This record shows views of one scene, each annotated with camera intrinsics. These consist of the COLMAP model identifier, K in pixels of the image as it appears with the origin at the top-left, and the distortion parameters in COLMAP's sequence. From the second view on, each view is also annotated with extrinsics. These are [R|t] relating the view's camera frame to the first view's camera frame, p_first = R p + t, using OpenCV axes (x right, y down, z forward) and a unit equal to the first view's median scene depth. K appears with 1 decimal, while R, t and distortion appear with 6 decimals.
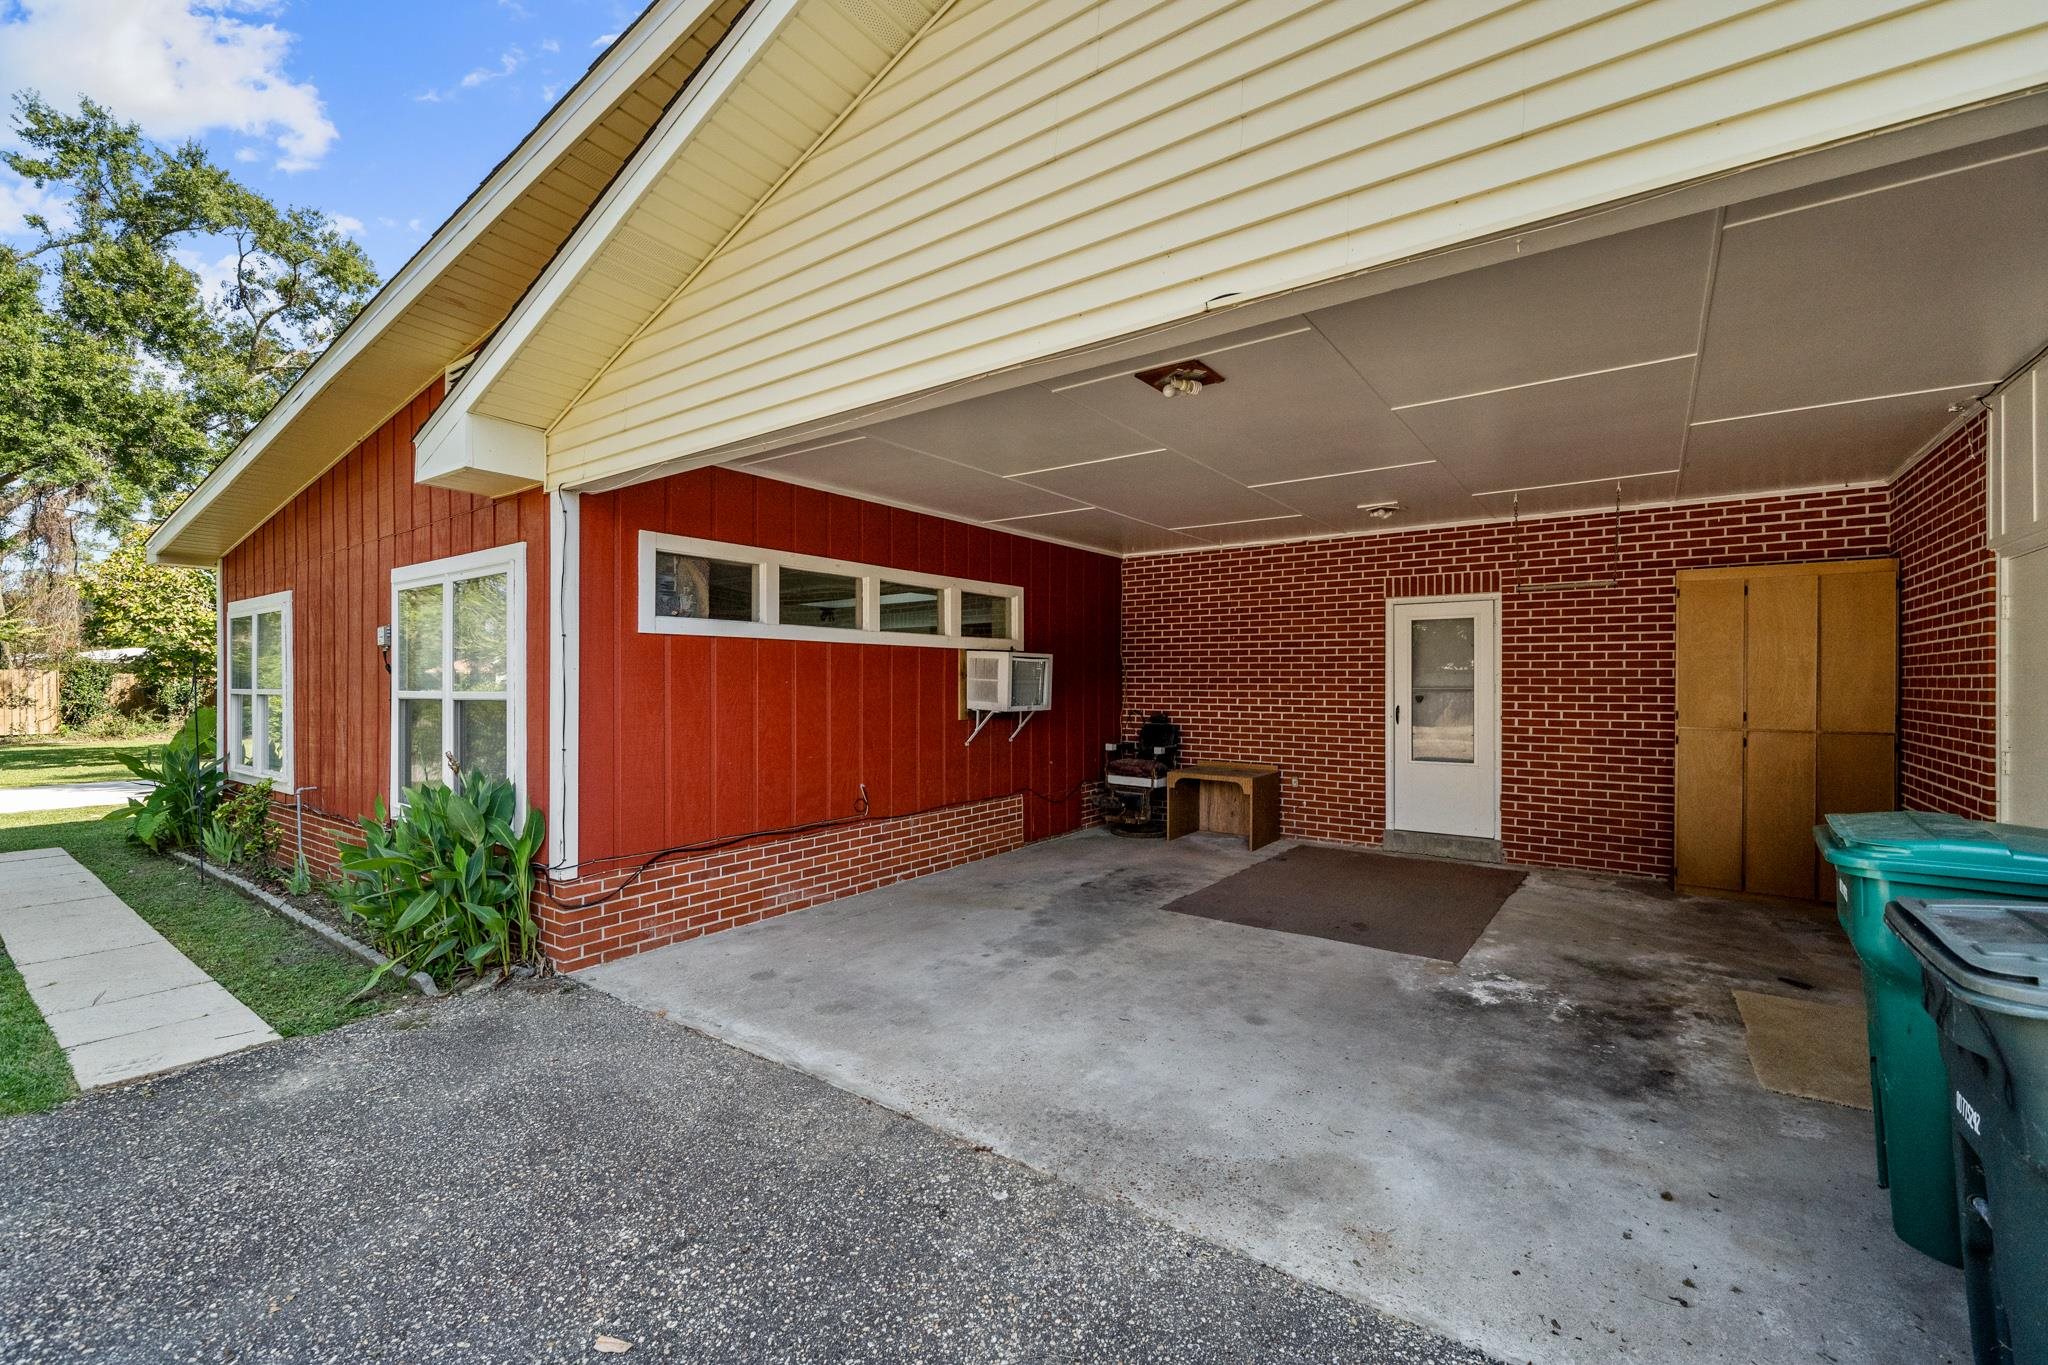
lens RADIAL K [[857.3, 0, 1024.0], [0, 857.3, 682.5], [0, 0, 1]] dist [-0.013785, -0.000039]
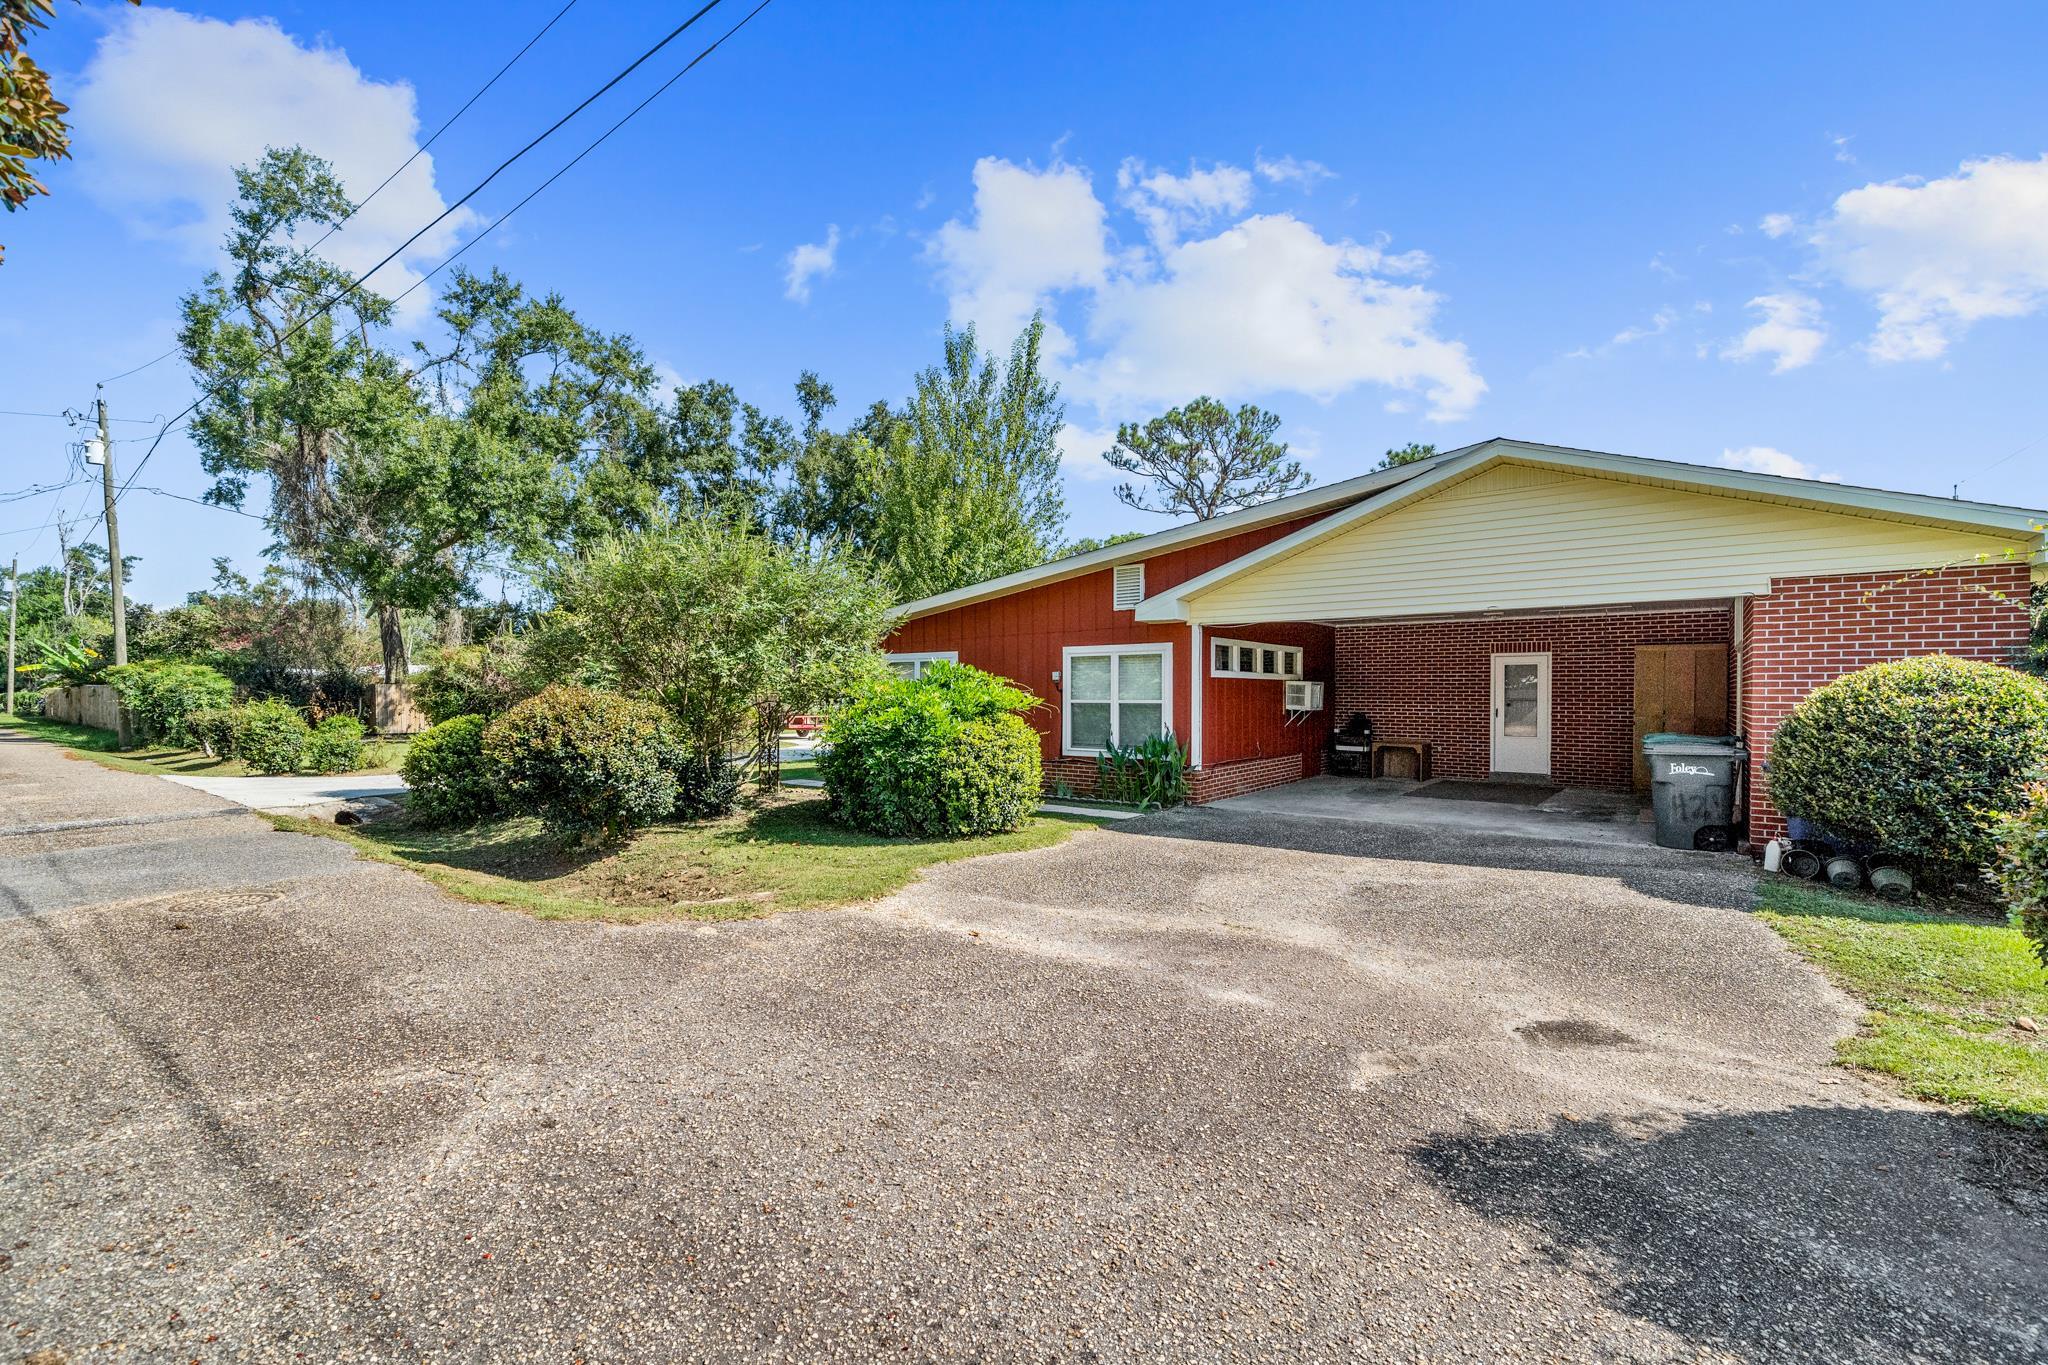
lens RADIAL K [[838.9, 0, 1023.9], [0, 838.9, 702.4], [0, 0, 1]] dist [-0.000822, -0.000028]
pose [[0.999322, 0.000264, -0.036829, -0.604809], [0.000001, 0.999974, 0.007201, -0.000263], [0.036830, -0.007197, 0.999296, -1.010753]]
